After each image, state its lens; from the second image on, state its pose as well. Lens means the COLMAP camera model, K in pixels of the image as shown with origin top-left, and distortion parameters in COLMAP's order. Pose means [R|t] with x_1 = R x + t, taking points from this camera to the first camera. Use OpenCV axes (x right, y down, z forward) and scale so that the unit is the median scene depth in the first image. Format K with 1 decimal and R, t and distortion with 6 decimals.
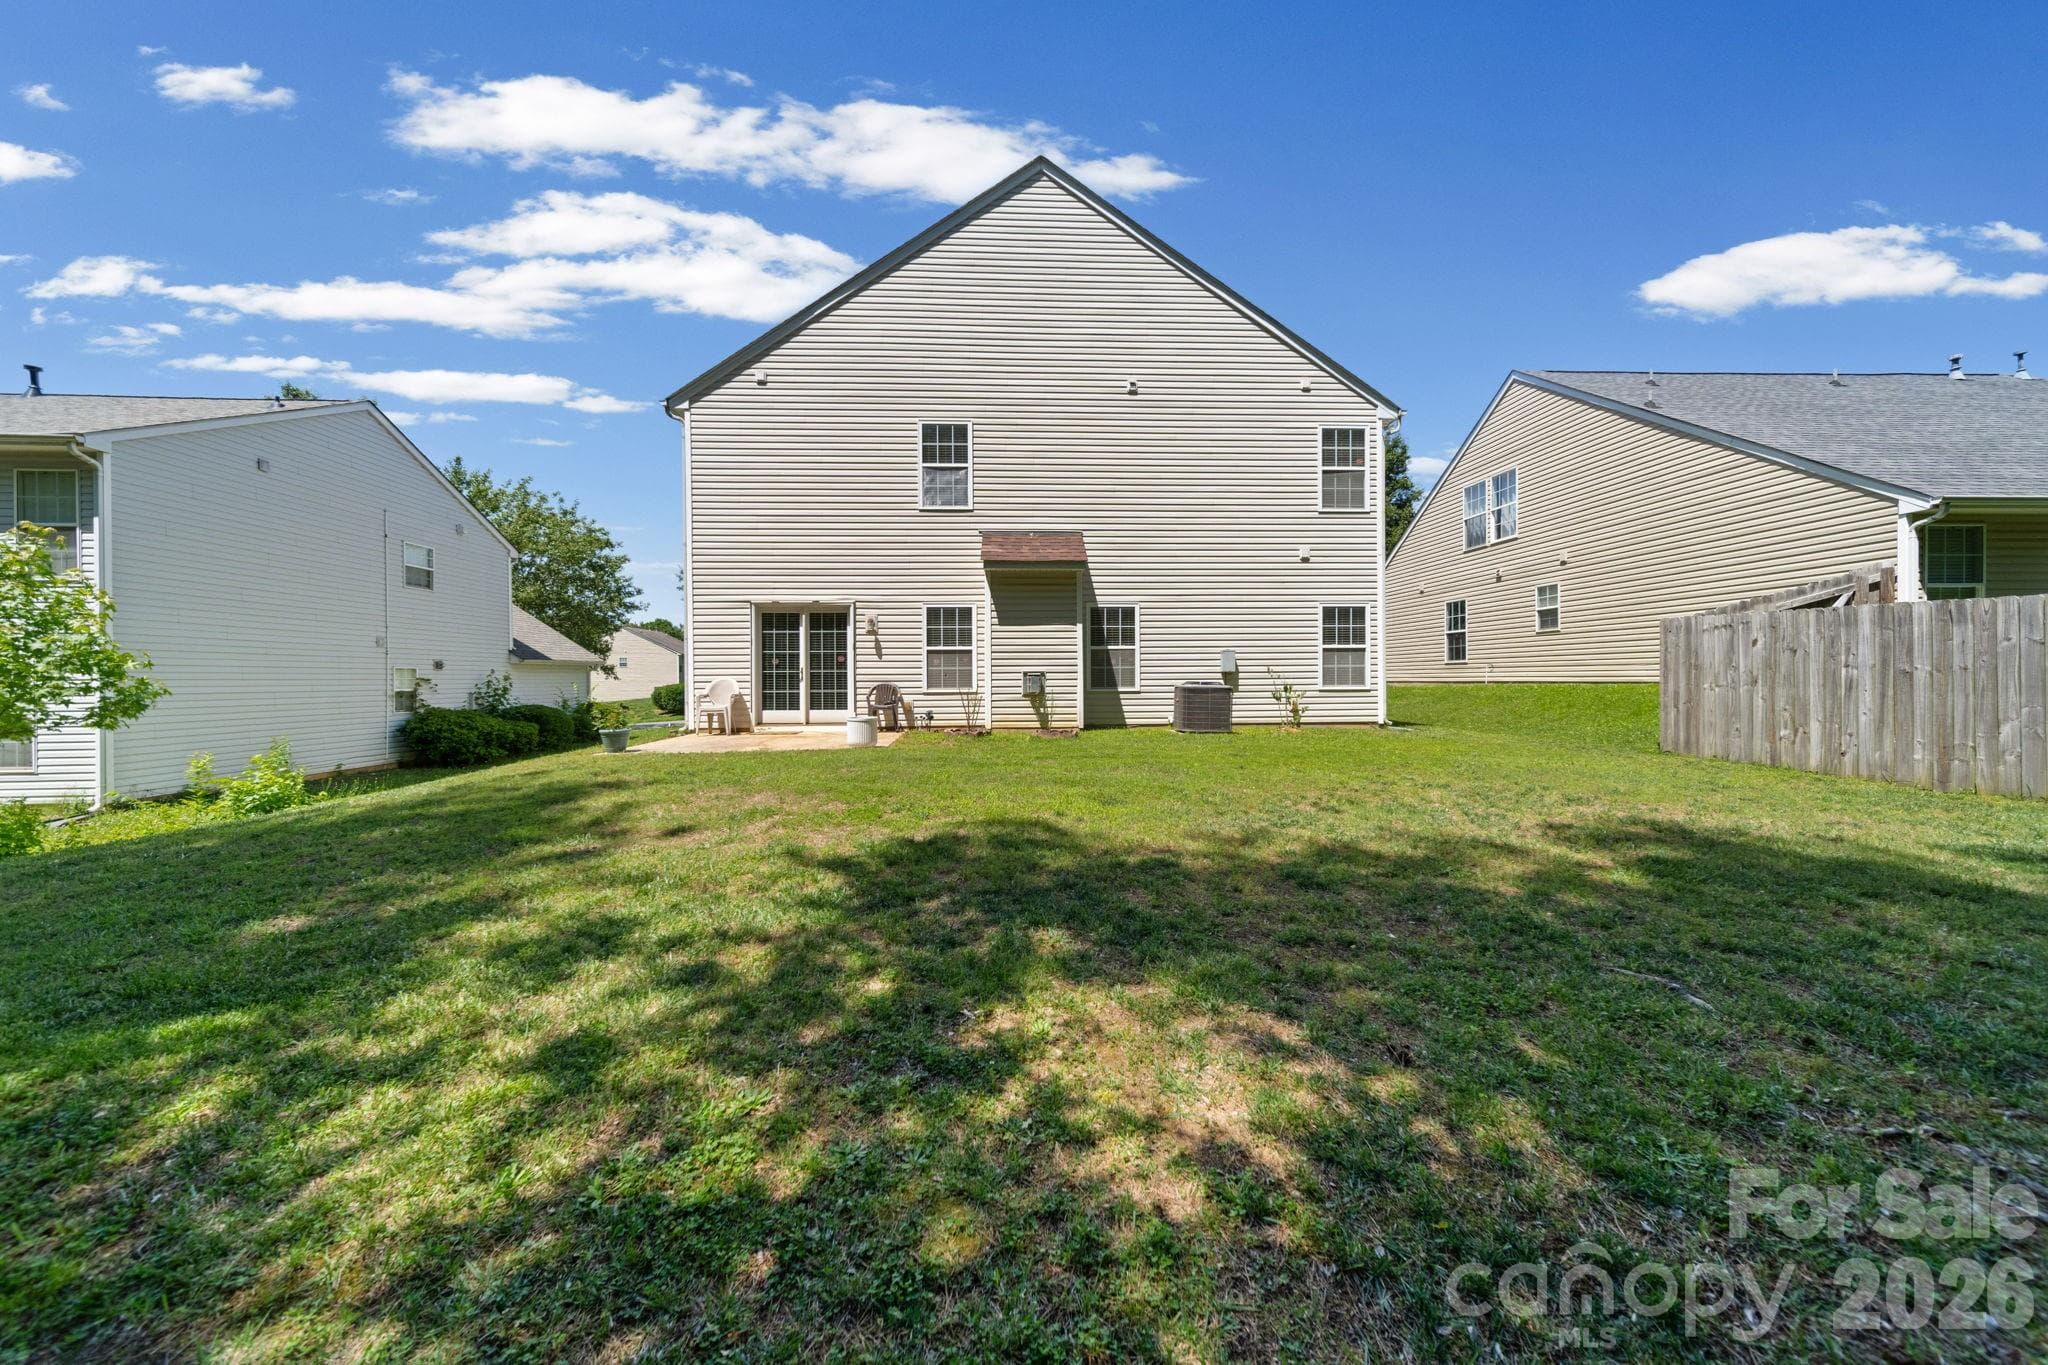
lens RADIAL K [[703.0, 0, 1022.1], [0, 703.0, 690.6], [0, 0, 1]] dist [0.008012, 0.000132]
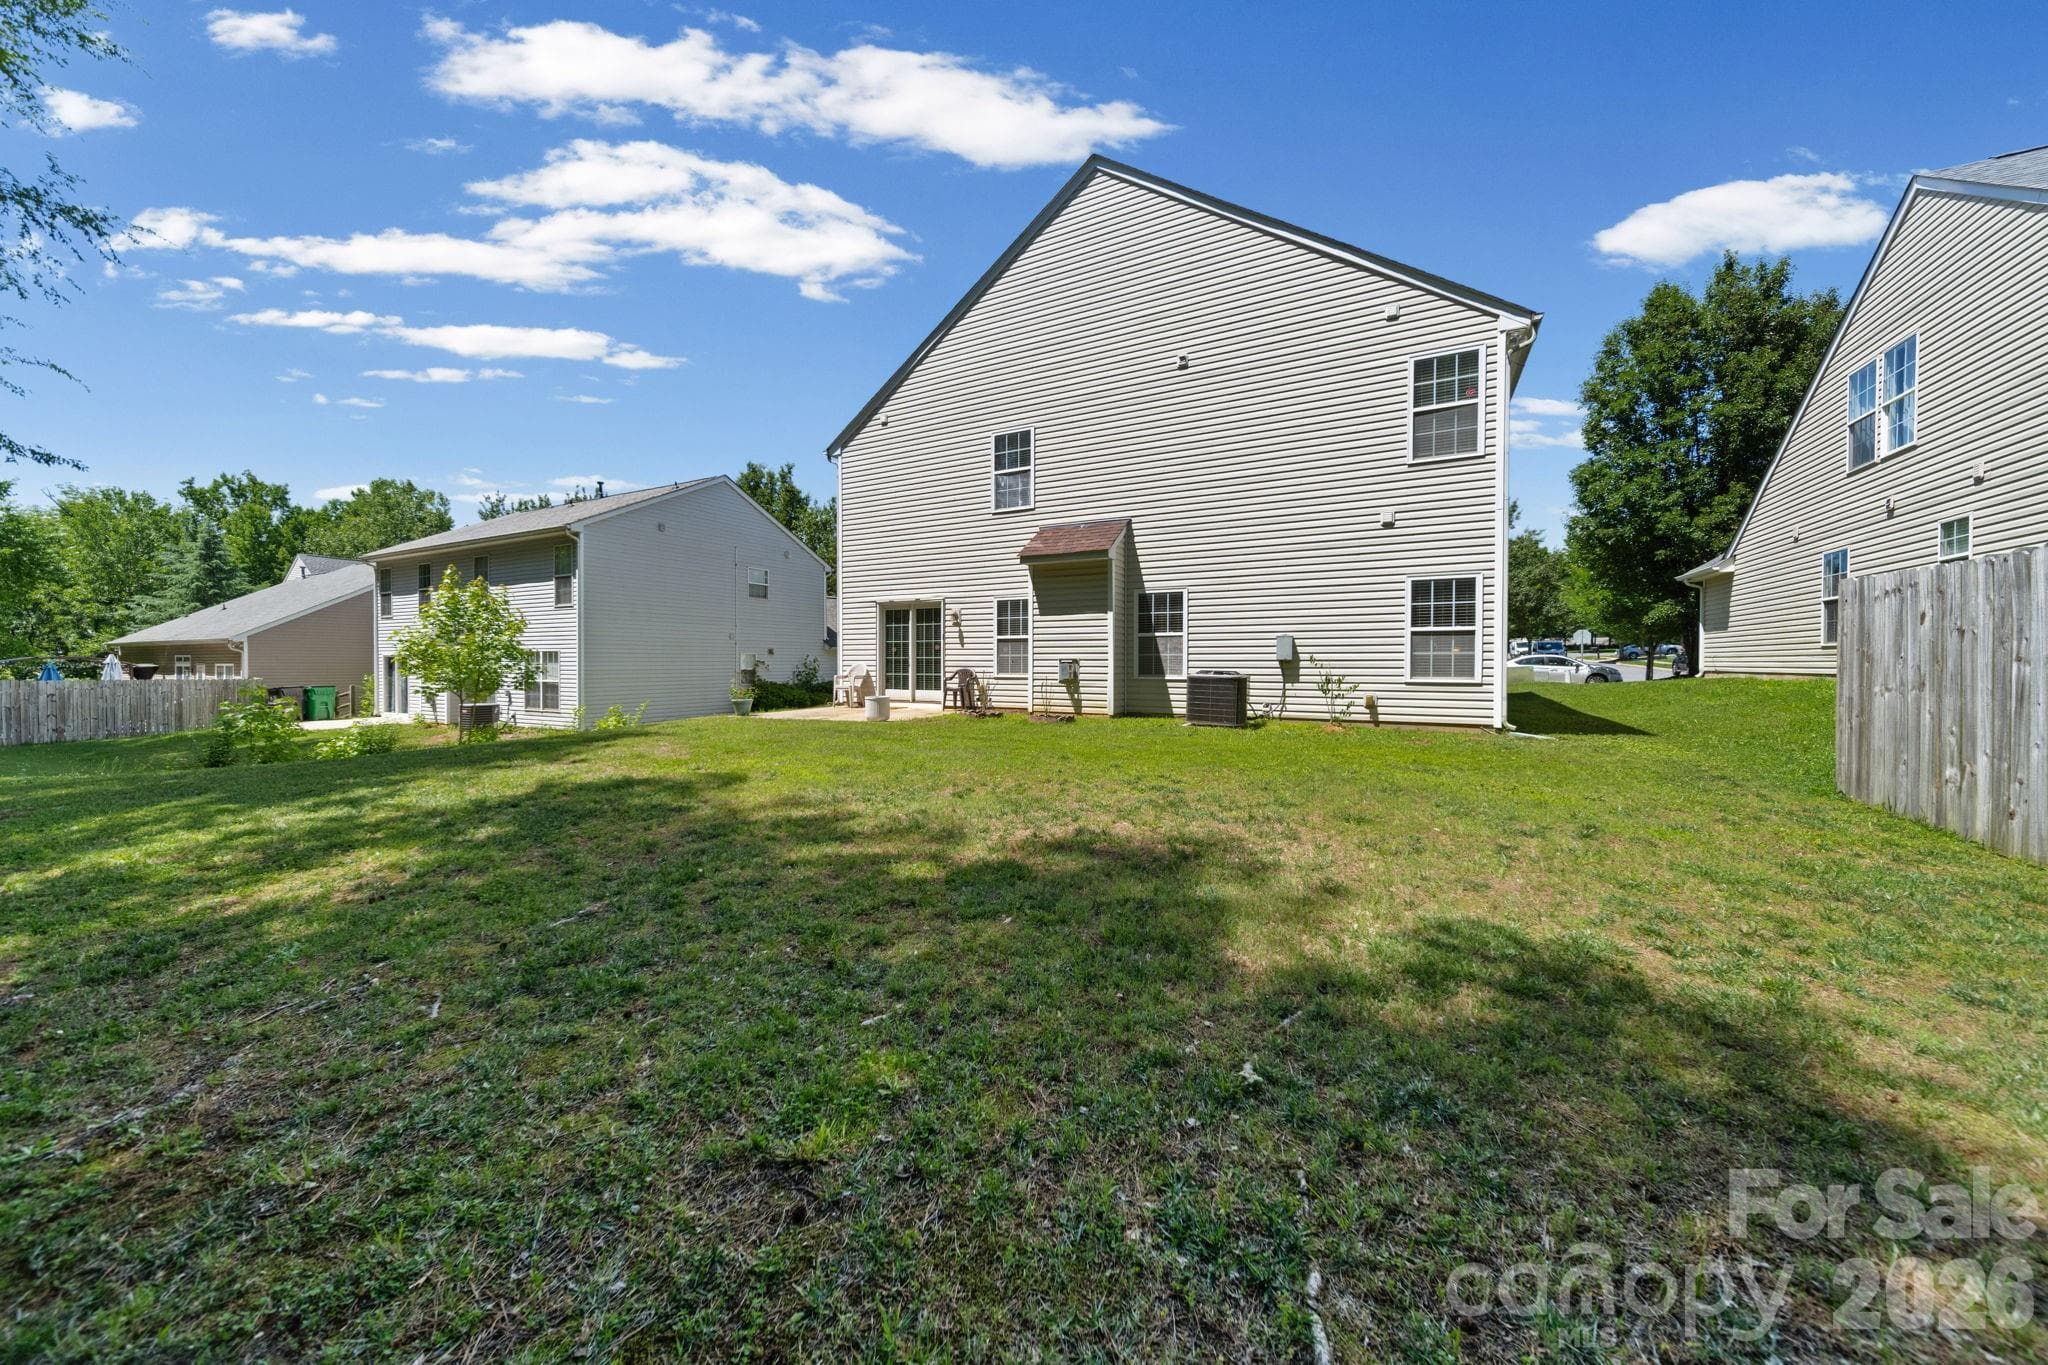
lens RADIAL K [[708.5, 0, 1024.0], [0, 708.5, 682.5], [0, 0, 1]] dist [0.007564, 0.000077]
pose [[0.852250, 0.021873, -0.522677, 0.490096], [-0.015151, 0.999738, 0.017133, -0.008692], [0.522915, -0.006682, 0.852358, 0.064149]]
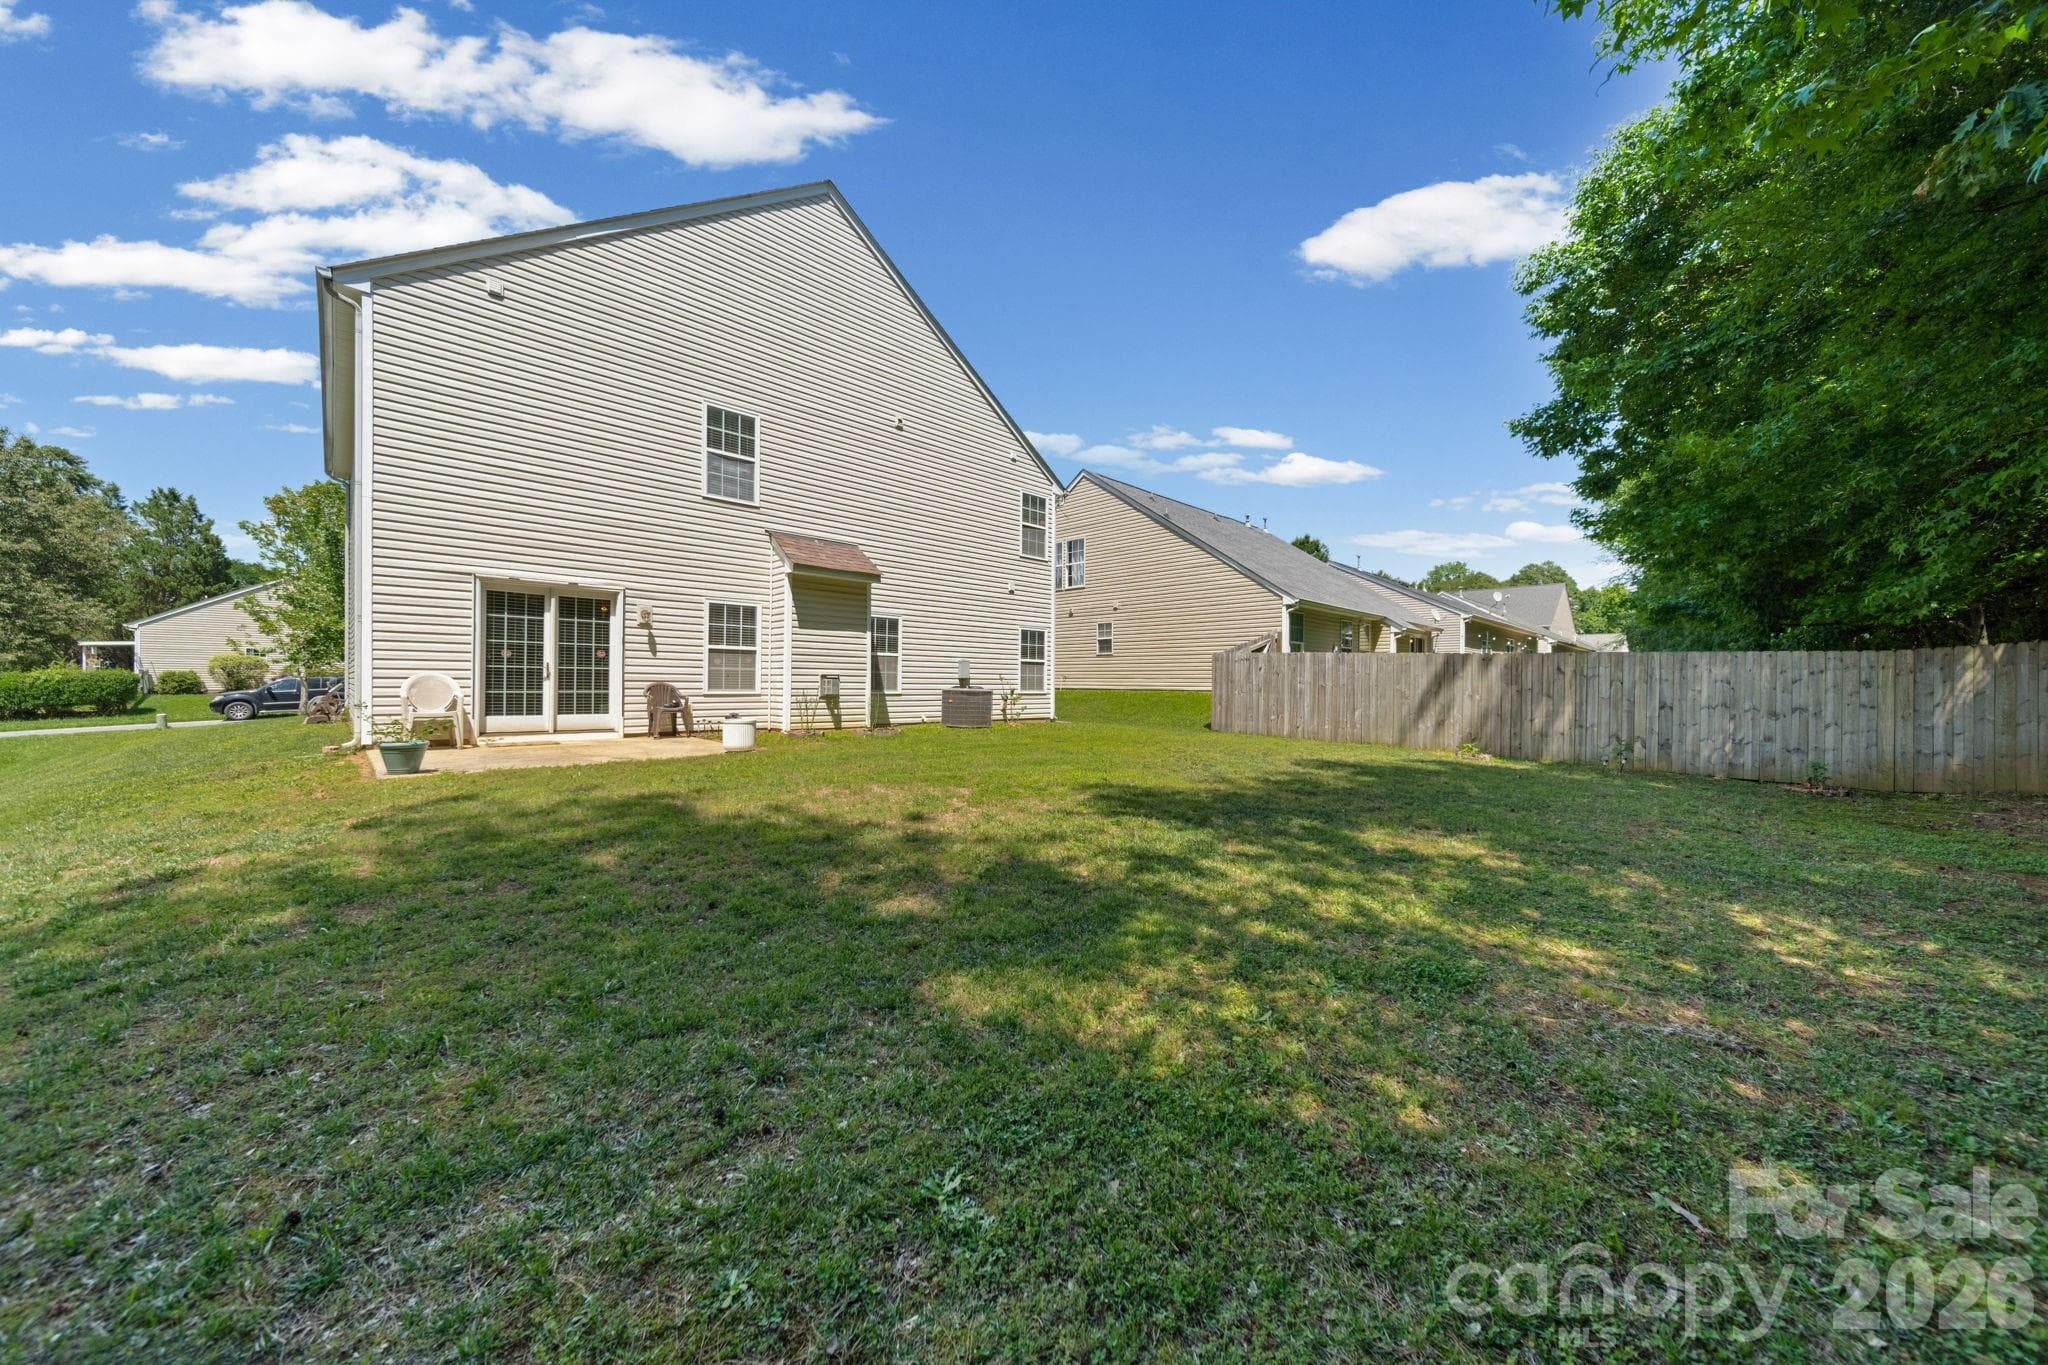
lens RADIAL K [[703.0, 0, 1022.1], [0, 703.0, 690.6], [0, 0, 1]] dist [0.008012, 0.000132]
pose [[0.749972, 0.008143, 0.661420, -0.439686], [-0.004376, 0.999963, -0.007348, 0.002994], [-0.661455, 0.002616, 0.749980, 0.028897]]
